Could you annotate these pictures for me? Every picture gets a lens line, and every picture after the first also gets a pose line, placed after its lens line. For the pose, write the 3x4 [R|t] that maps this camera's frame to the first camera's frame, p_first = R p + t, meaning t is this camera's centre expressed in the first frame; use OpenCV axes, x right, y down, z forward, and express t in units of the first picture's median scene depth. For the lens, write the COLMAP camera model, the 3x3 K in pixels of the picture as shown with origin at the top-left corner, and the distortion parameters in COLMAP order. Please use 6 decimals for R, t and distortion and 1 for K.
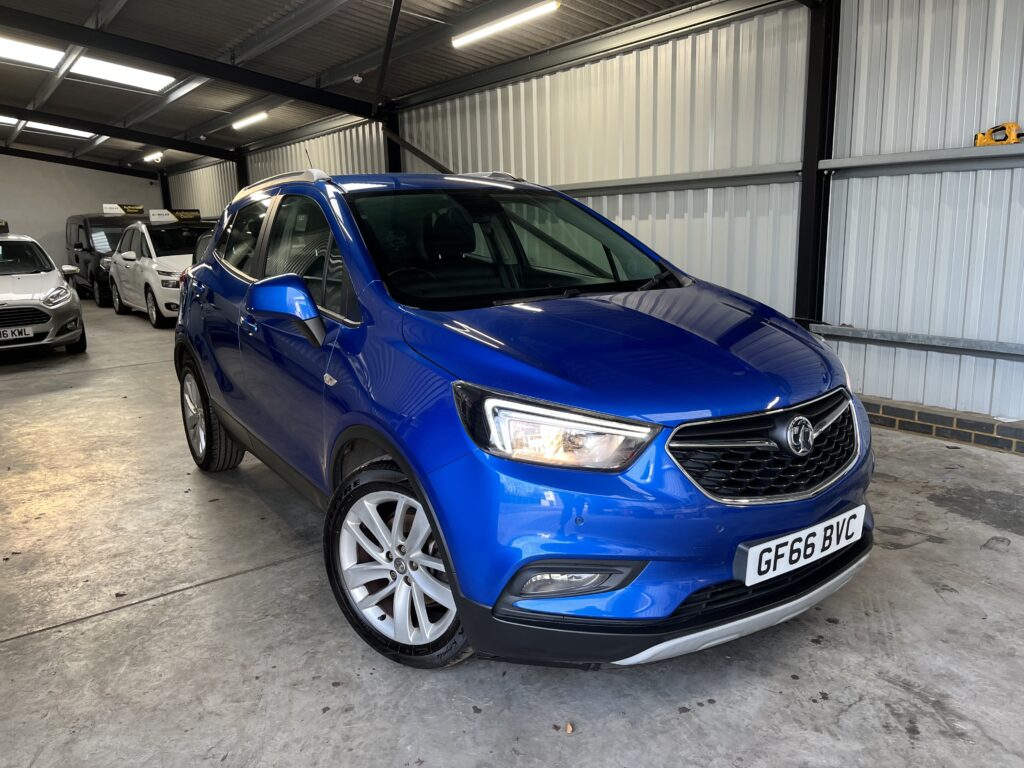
lens RADIAL K [[770.7, 0, 503.6], [0, 770.7, 385.1], [0, 0, 1]] dist [0.075111, -0.105322]
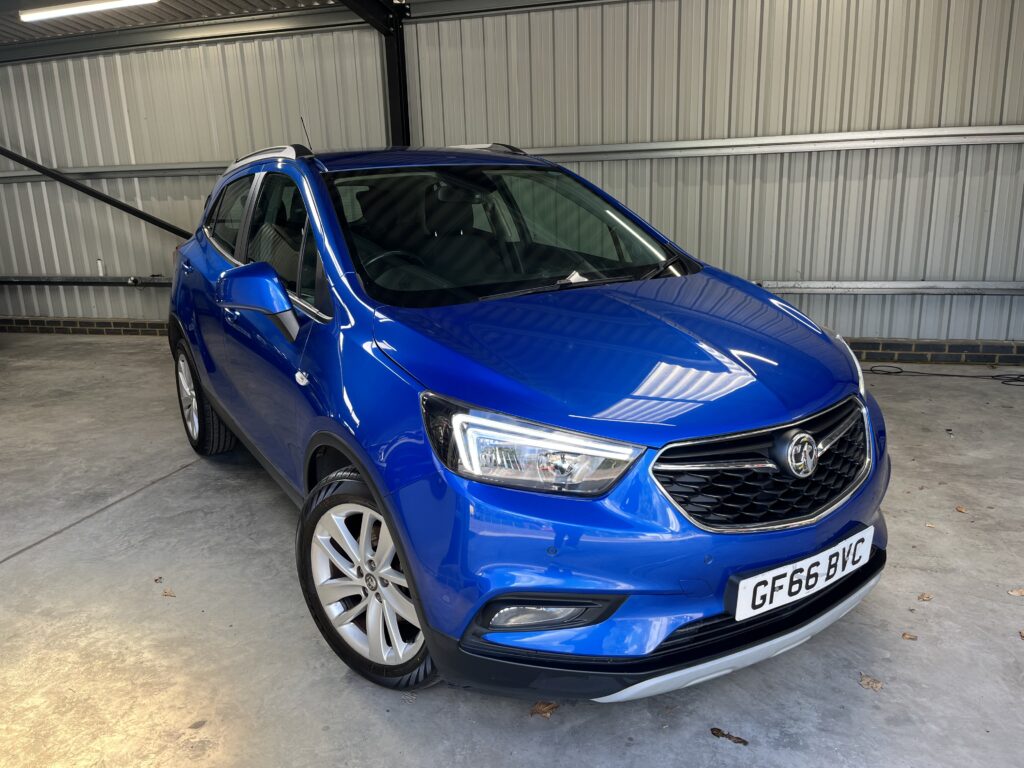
lens RADIAL K [[770.7, 0, 510.3], [0, 770.7, 385.7], [0, 0, 1]] dist [0.075111, -0.105322]
pose [[0.799906, -0.147603, 0.581690, -0.156021], [0.130486, 0.988870, 0.071487, 0.016227], [-0.585767, 0.018720, 0.810263, -0.090198]]
